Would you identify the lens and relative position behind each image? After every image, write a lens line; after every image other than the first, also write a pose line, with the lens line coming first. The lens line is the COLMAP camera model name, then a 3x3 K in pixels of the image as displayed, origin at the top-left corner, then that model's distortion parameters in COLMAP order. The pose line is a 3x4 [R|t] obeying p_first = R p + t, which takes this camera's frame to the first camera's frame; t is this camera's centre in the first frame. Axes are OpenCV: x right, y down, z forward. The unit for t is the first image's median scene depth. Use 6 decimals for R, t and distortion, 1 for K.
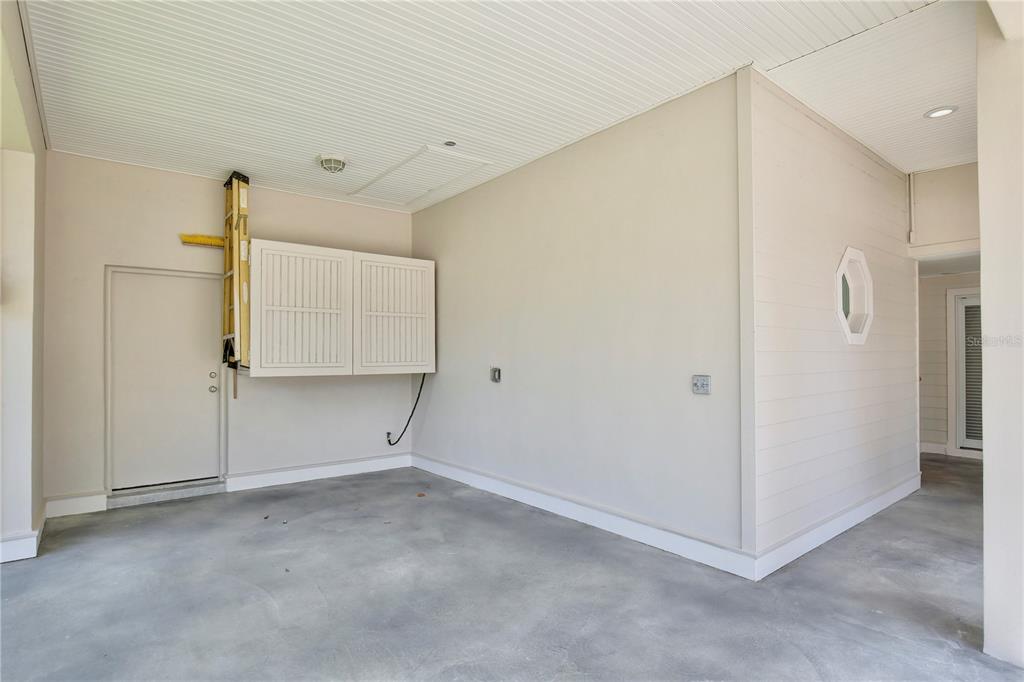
lens RADIAL K [[536.3, 0, 518.3], [0, 536.3, 342.1], [0, 0, 1]] dist [-0.031691, -0.000460]
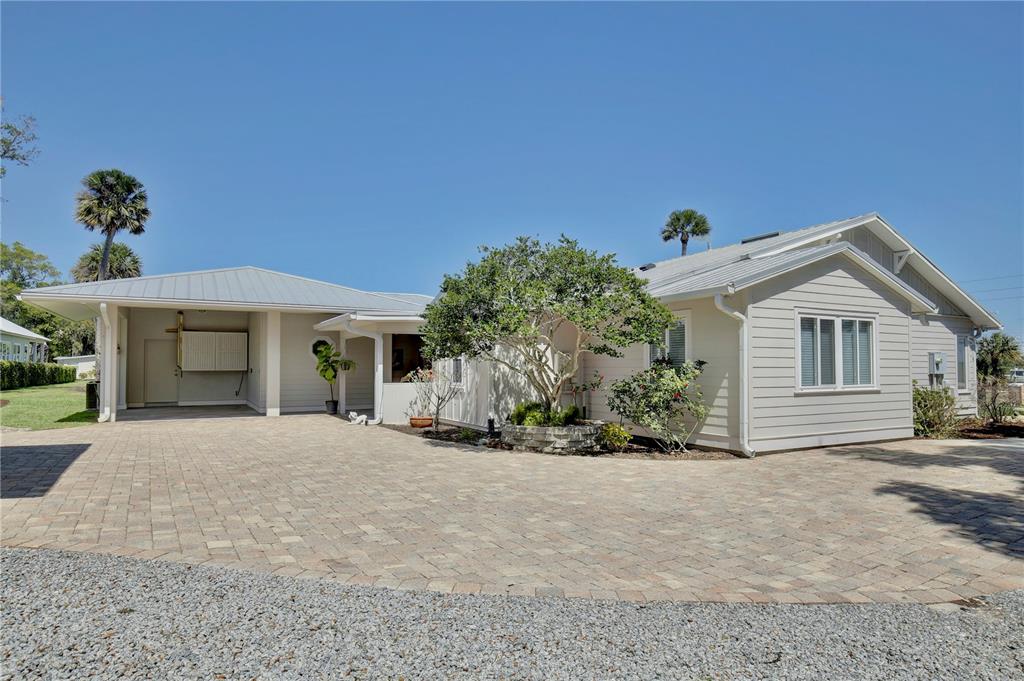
lens RADIAL K [[603.0, 0, 509.4], [0, 603.0, 348.2], [0, 0, 1]] dist [-0.009013, 0.003469]
pose [[0.980891, -0.006283, -0.194457, 2.009630], [0.004957, 0.999961, -0.007306, -0.037441], [0.194495, 0.006203, 0.980884, -2.080053]]
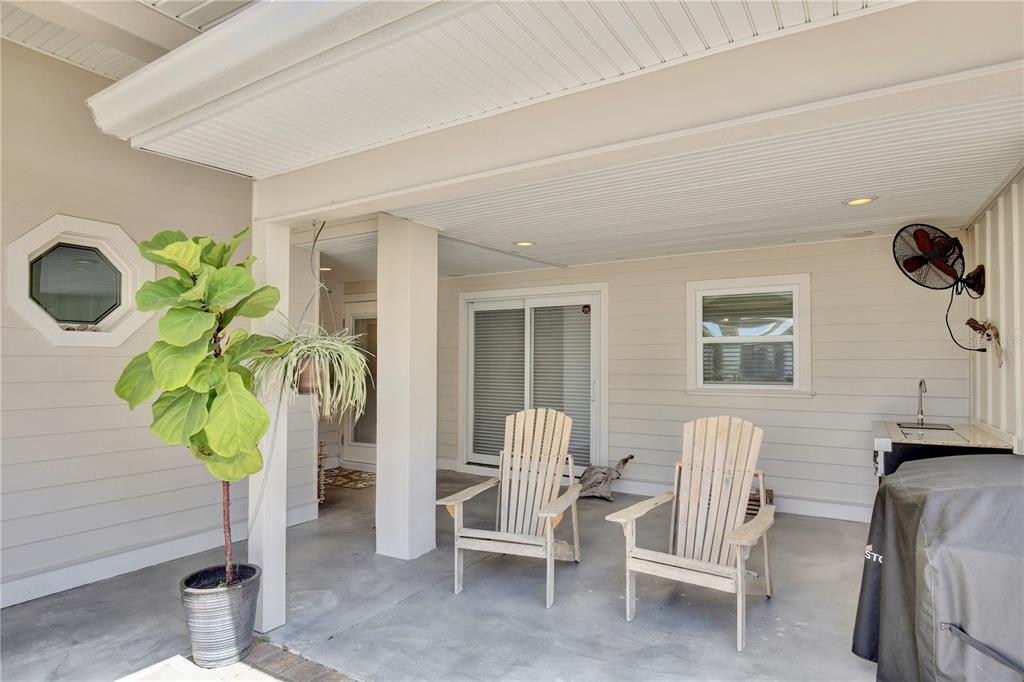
lens RADIAL K [[565.6, 0, 507.7], [0, 565.6, 349.8], [0, 0, 1]] dist [-0.014622, -0.000493]
pose [[0.947001, 0.014837, 0.320889, 0.704198], [-0.014934, 0.999886, -0.002158, 0.000979], [-0.320884, -0.002749, 0.947115, 0.037224]]
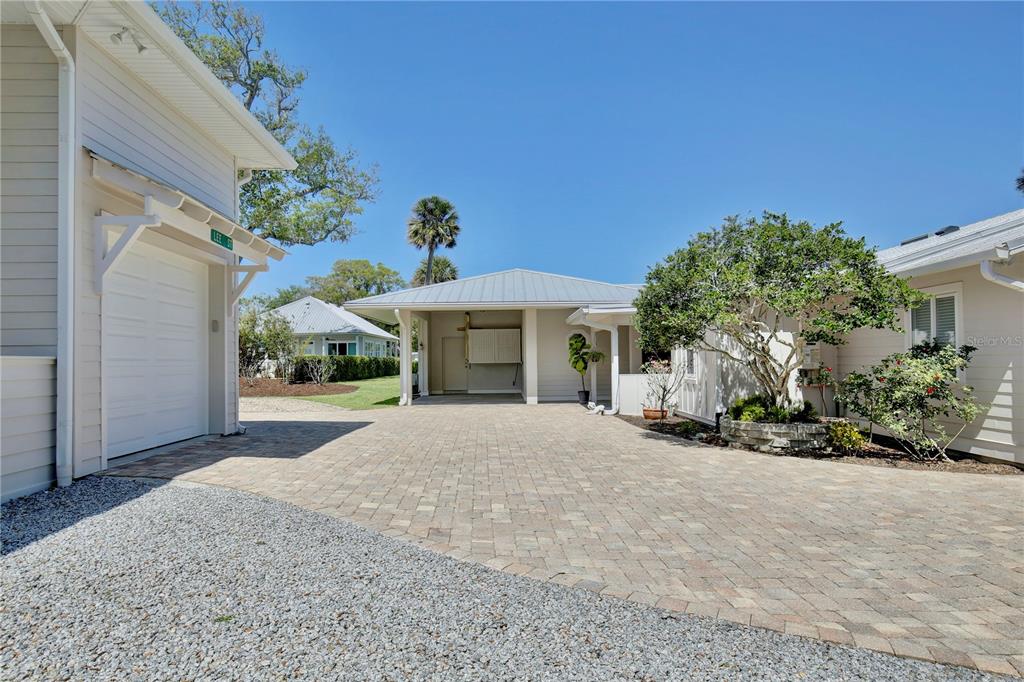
lens RADIAL K [[603.0, 0, 509.8], [0, 603.0, 344.1], [0, 0, 1]] dist [-0.009013, 0.003469]
pose [[0.770601, -0.024666, -0.636841, 2.258006], [0.026124, 0.999633, -0.007107, -0.034684], [0.636783, -0.011160, 0.770963, -1.986368]]
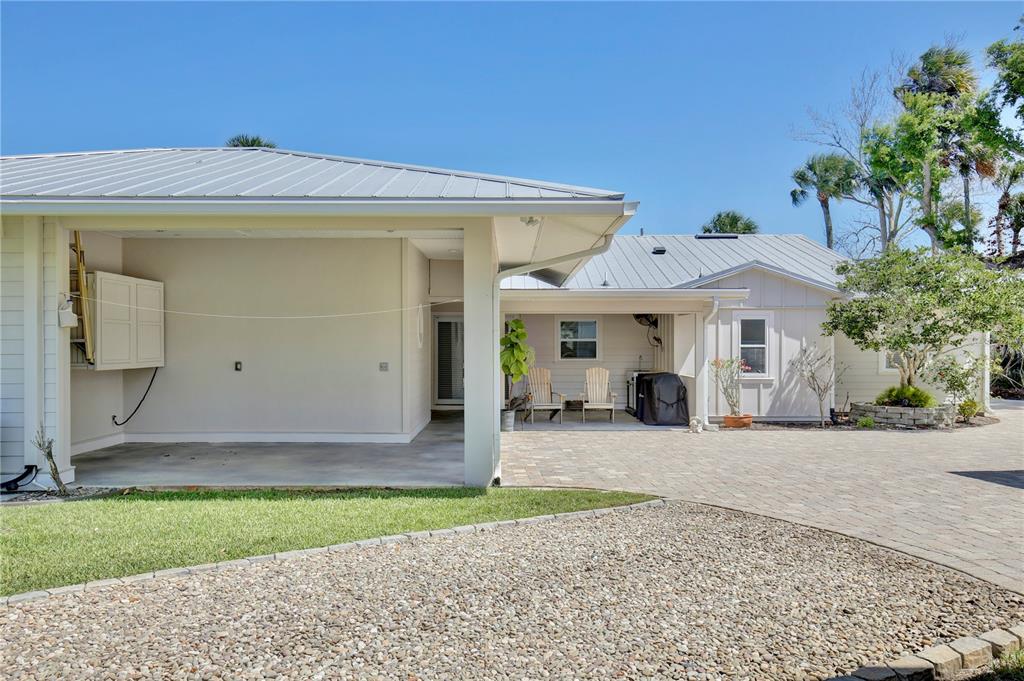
lens RADIAL K [[775.8, 0, 517.8], [0, 775.8, 345.4], [0, 0, 1]] dist [0.006881, 0.000159]
pose [[0.632802, 0.000642, 0.774313, -1.159728], [-0.021143, 0.999641, 0.016450, -0.049148], [-0.774025, -0.026781, 0.632589, -0.965145]]
